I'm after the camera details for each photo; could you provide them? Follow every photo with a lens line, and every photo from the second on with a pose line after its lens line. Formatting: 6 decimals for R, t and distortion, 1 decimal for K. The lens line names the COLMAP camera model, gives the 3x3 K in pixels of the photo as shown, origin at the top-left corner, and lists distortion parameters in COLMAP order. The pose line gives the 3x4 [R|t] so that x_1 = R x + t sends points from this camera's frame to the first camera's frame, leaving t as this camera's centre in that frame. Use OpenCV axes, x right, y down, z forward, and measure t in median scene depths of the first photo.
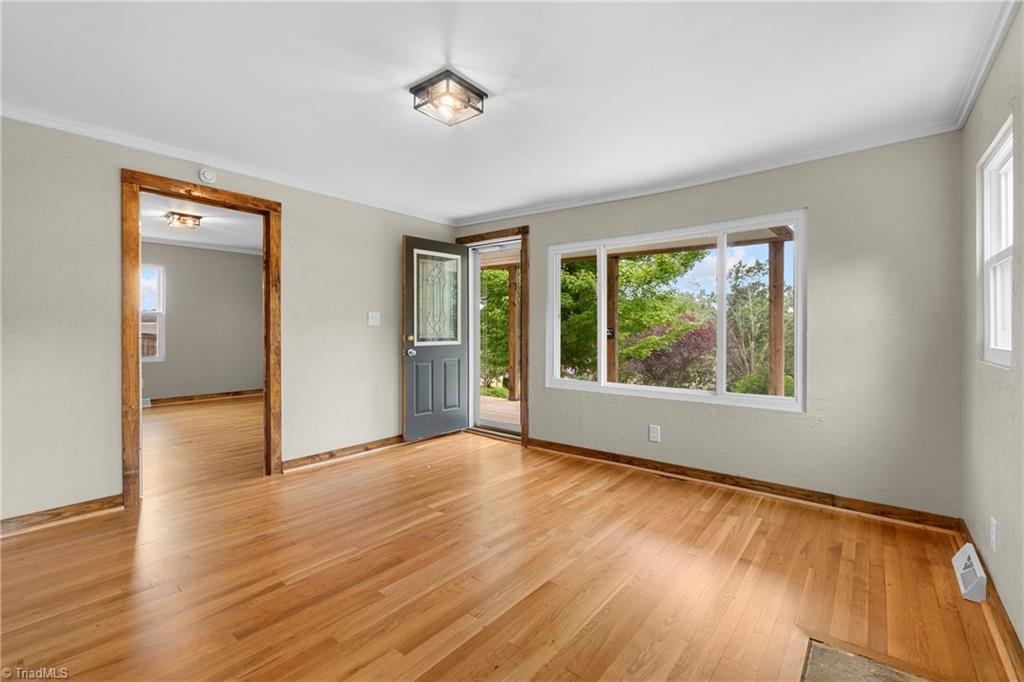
lens RADIAL K [[451.7, 0, 513.9], [0, 451.7, 332.5], [0, 0, 1]] dist [-0.011242, -0.000163]
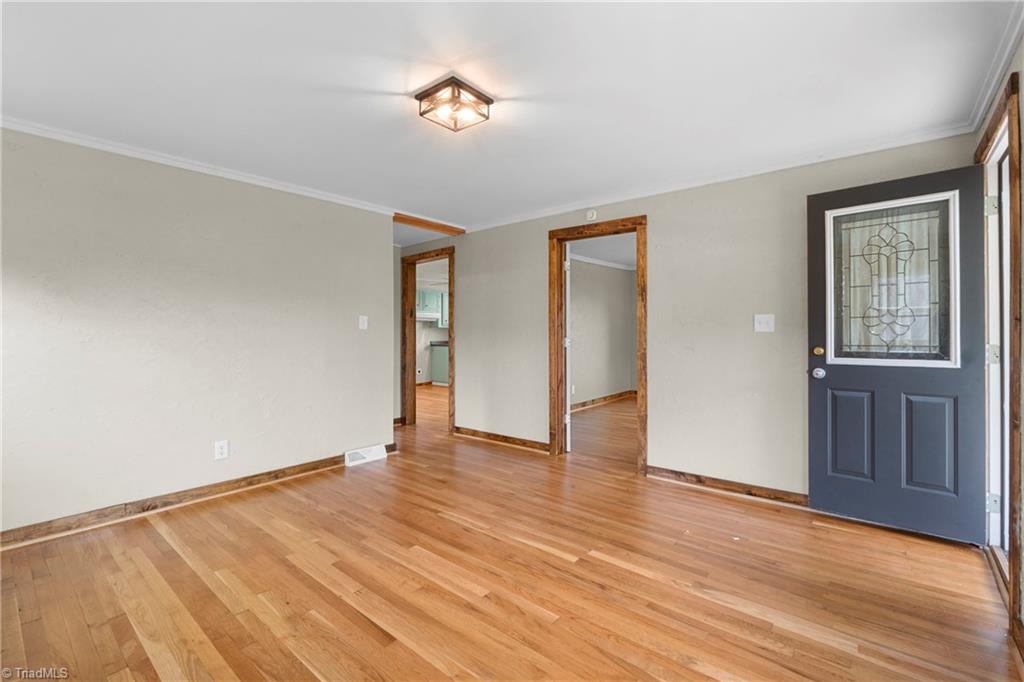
lens RADIAL K [[451.7, 0, 513.9], [0, 451.7, 332.5], [0, 0, 1]] dist [-0.011242, -0.000163]
pose [[-0.017006, -0.009068, -0.999814, 0.526171], [-0.012755, 0.999879, -0.008852, -0.003188], [0.999774, 0.012602, -0.017120, 0.715043]]
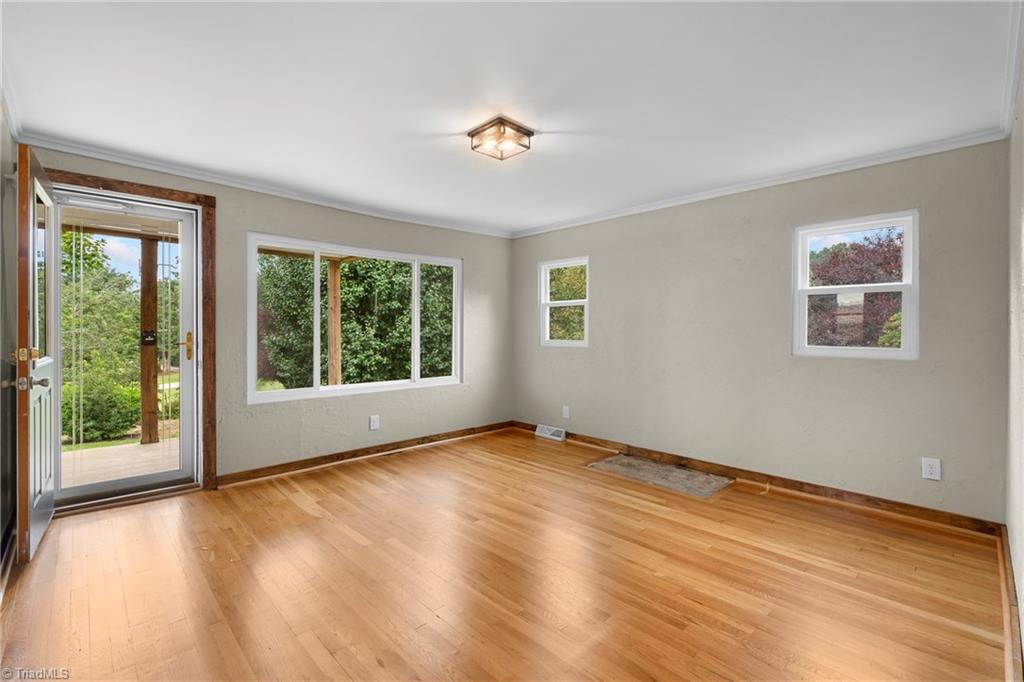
lens RADIAL K [[451.7, 0, 513.9], [0, 451.7, 332.5], [0, 0, 1]] dist [-0.011242, -0.000163]
pose [[0.122284, -0.005712, 0.992479, -0.816633], [0.008037, 0.999956, 0.004765, -0.011452], [-0.992463, 0.007394, 0.122324, 0.512241]]
